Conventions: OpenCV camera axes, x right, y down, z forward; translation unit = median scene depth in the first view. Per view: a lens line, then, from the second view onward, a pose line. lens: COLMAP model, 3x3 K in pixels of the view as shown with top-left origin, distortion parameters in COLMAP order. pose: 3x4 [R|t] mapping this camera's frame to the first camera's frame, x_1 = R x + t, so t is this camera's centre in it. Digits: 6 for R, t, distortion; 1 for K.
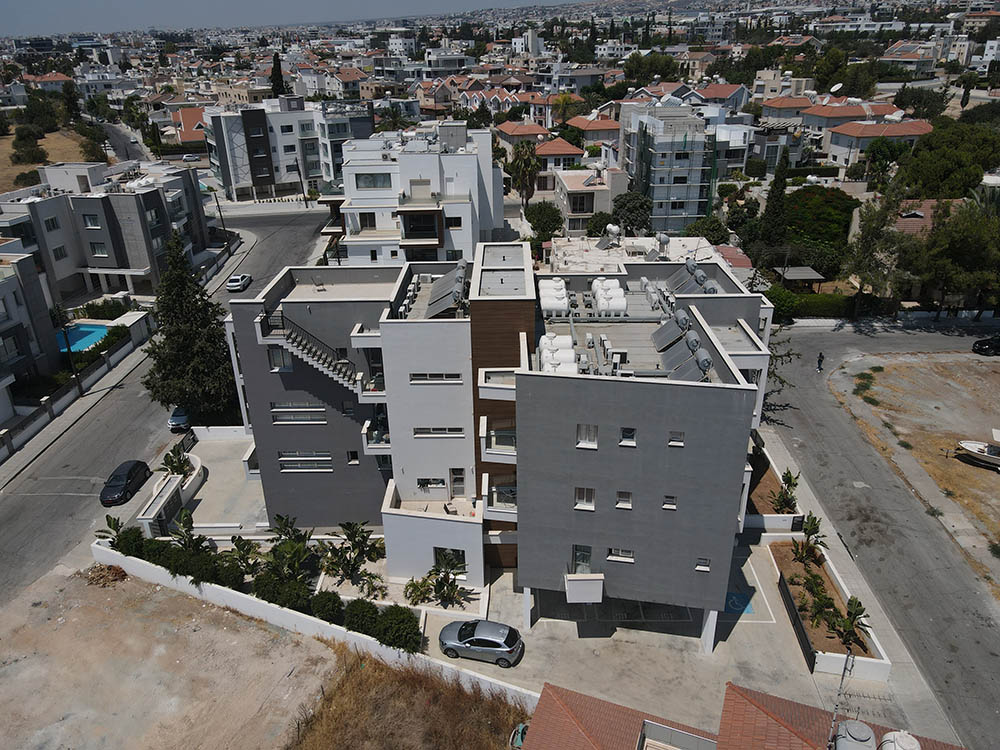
lens RADIAL K [[740.2, 0, 500.0], [0, 740.2, 375.0], [0, 0, 1]] dist [0.002089, 0.001090]
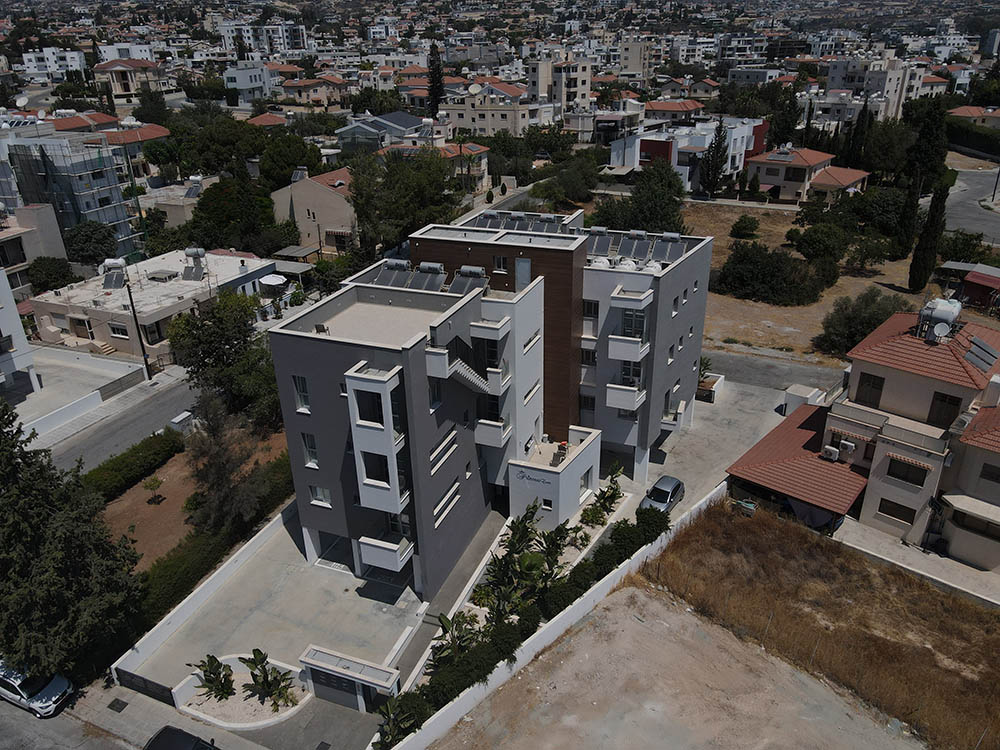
lens RADIAL K [[740.2, 0, 500.0], [0, 740.2, 375.0], [0, 0, 1]] dist [0.002089, 0.001090]
pose [[0.345711, -0.386559, 0.855018, -1.034219], [0.404065, 0.883720, 0.236160, -0.220990], [-0.846886, 0.263840, 0.461707, 0.537189]]
